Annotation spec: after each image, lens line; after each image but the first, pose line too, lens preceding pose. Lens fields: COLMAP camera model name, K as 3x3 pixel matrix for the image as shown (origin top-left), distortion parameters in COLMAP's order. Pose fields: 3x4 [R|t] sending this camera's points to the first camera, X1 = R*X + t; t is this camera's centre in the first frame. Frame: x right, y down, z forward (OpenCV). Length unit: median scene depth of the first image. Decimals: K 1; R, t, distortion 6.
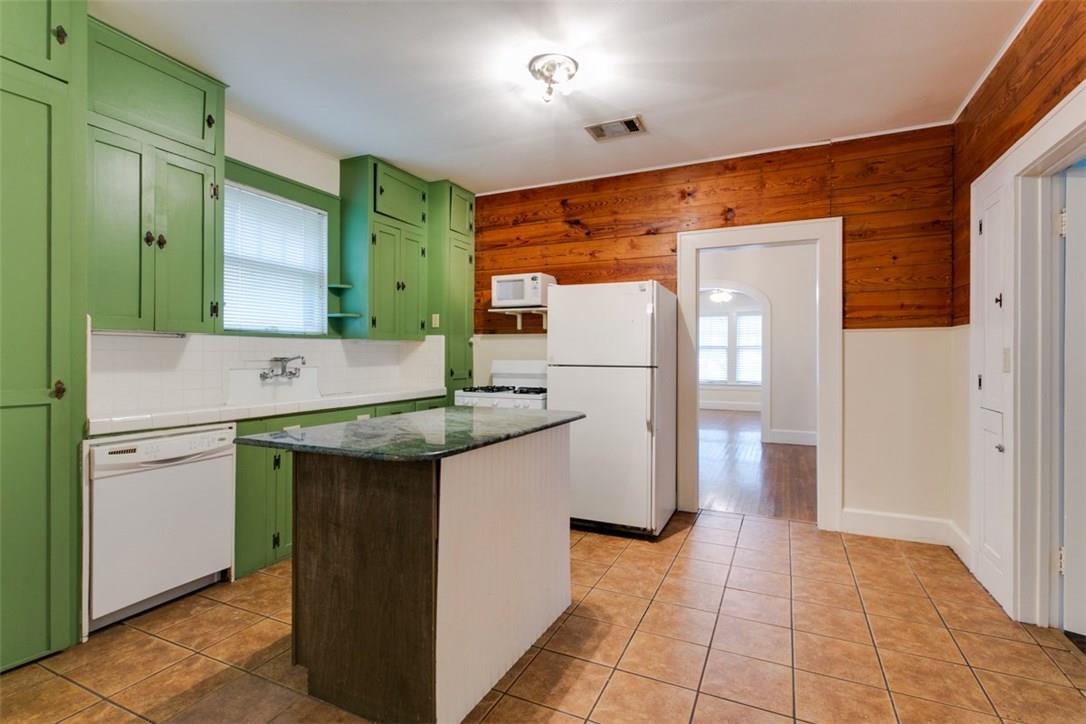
lens RADIAL K [[517.1, 0, 543.9], [0, 517.1, 354.1], [0, 0, 1]] dist [-0.000056, 0.000302]
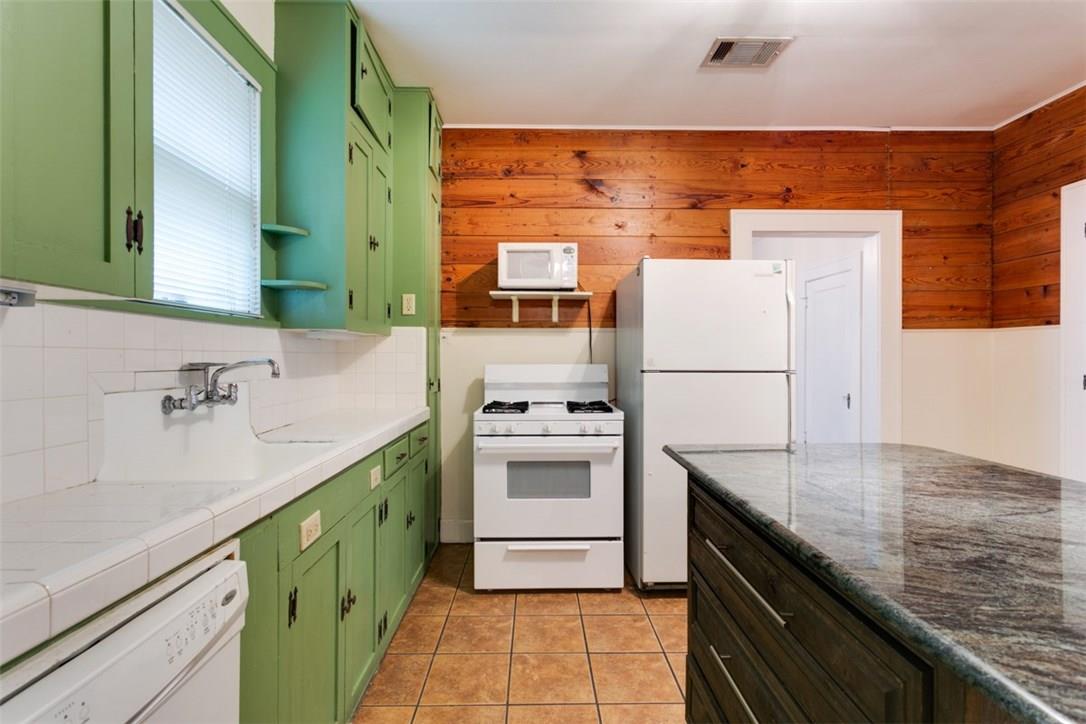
lens RADIAL K [[514.3, 0, 543.2], [0, 514.3, 361.0], [0, 0, 1]] dist [0.002200, 0.000520]
pose [[0.897283, -0.005084, 0.441426, -0.421230], [0.001532, 0.999964, 0.008402, 0.001566], [-0.441453, -0.006863, 0.897258, 0.428554]]
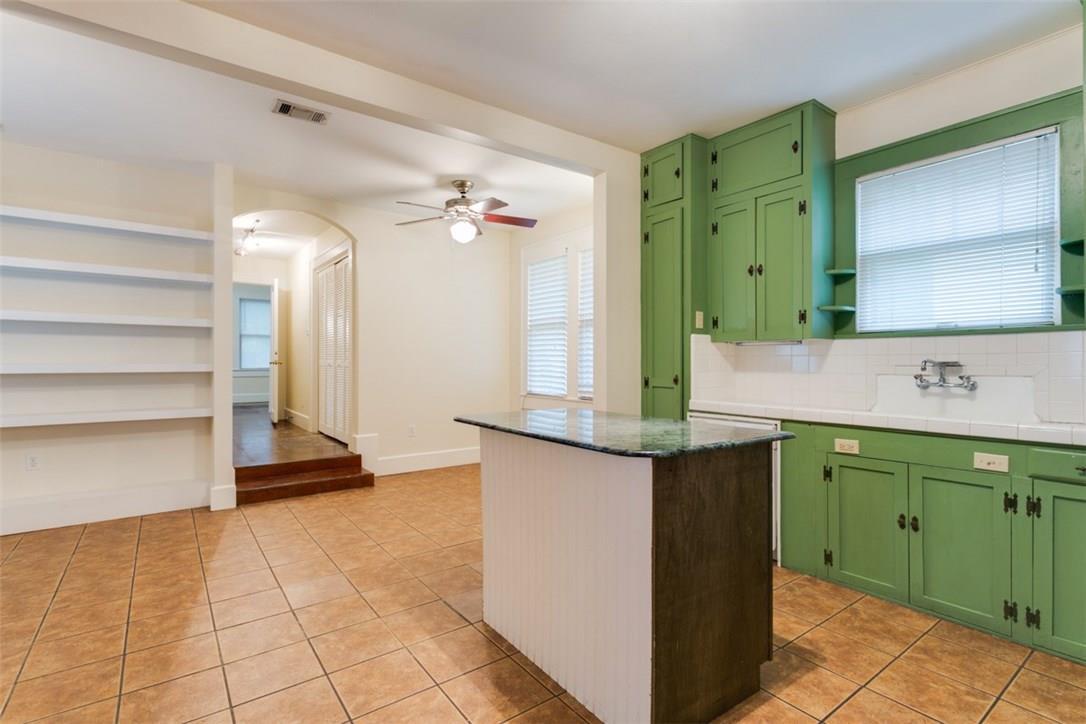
lens RADIAL K [[514.3, 0, 543.2], [0, 514.3, 361.0], [0, 0, 1]] dist [0.002200, 0.000520]
pose [[-0.474270, -0.003715, -0.880371, 0.443578], [0.002371, 0.999982, -0.005497, 0.007994], [0.880376, -0.004694, -0.474253, 0.805377]]
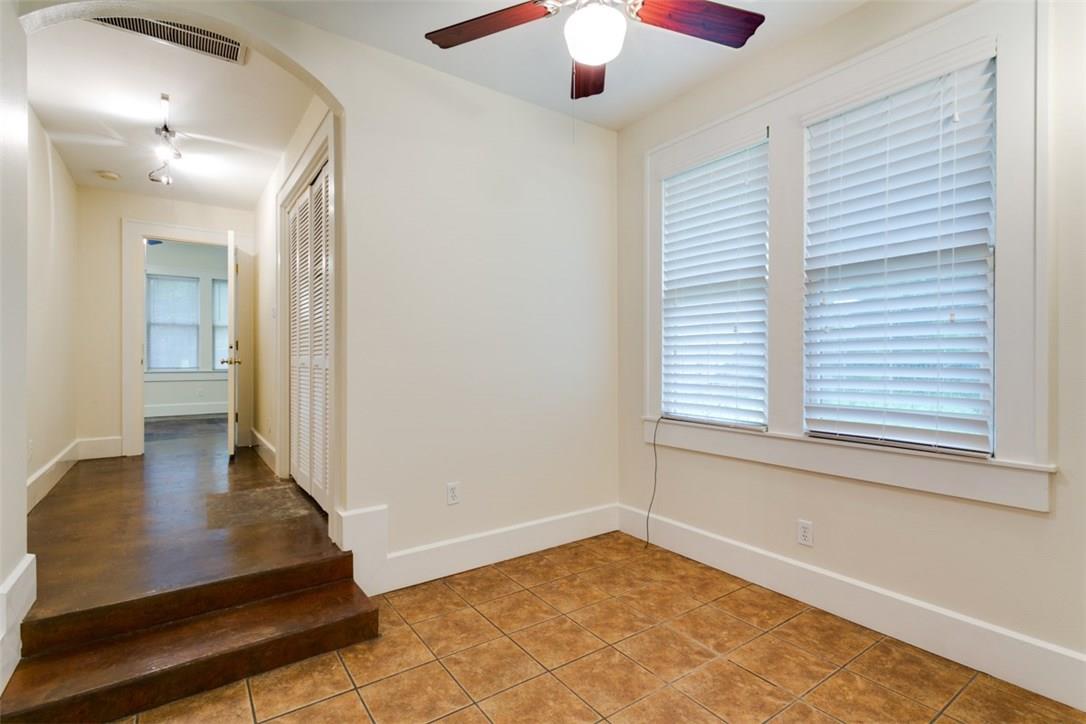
lens RADIAL K [[514.3, 0, 543.2], [0, 514.3, 361.0], [0, 0, 1]] dist [0.002200, 0.000520]
pose [[-0.494237, 0.000335, -0.869327, -0.094554], [0.004765, 0.999986, -0.002323, 0.006674], [0.869314, -0.005291, -0.494232, 0.253565]]
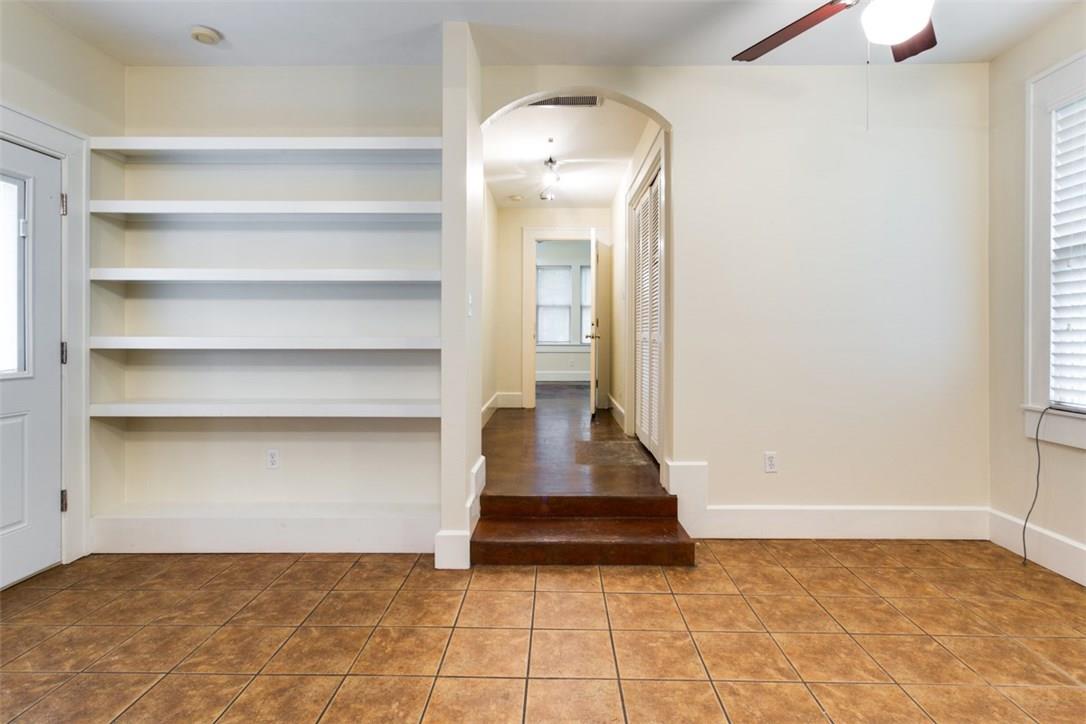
lens RADIAL K [[552.5, 0, 544.9], [0, 552.5, 335.1], [0, 0, 1]] dist [0.001883, 0.000496]
pose [[-0.914046, -0.003611, -0.405595, -0.017917], [-0.001103, 0.999979, -0.006418, 0.008374], [0.405610, -0.005419, -0.914030, 0.407283]]
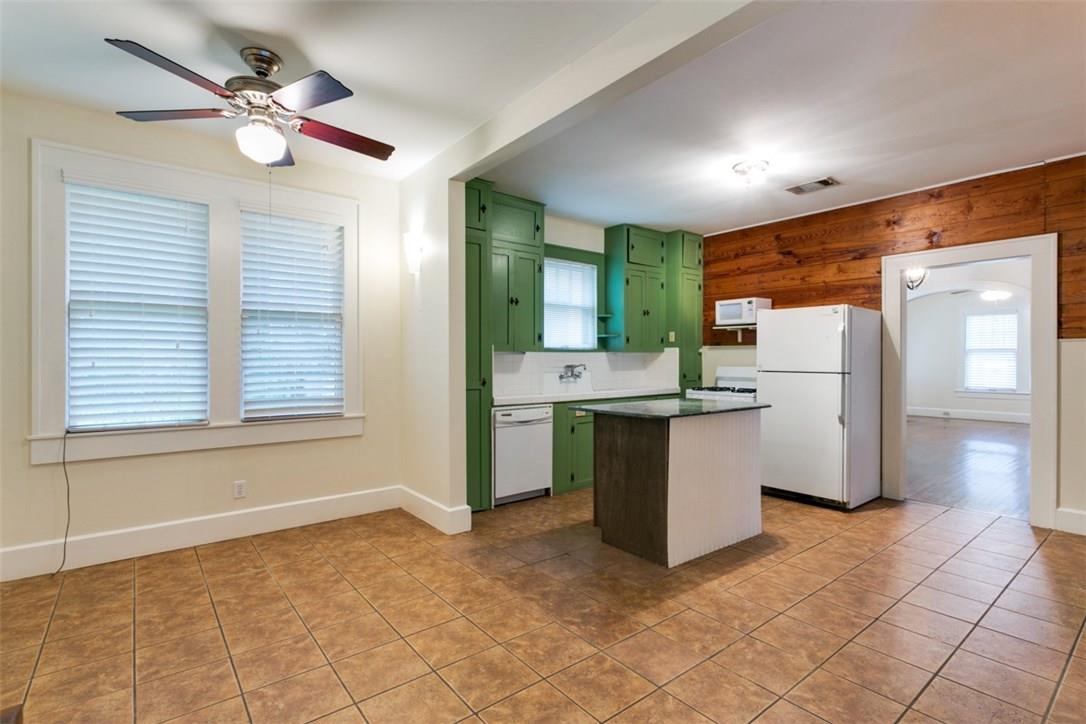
lens RADIAL K [[514.3, 0, 543.2], [0, 514.3, 361.0], [0, 0, 1]] dist [0.002200, 0.000520]
pose [[0.895258, -0.002057, -0.445543, 0.101912], [0.005165, 0.999970, 0.005761, -0.014479], [0.445518, -0.007459, 0.895242, -0.404194]]
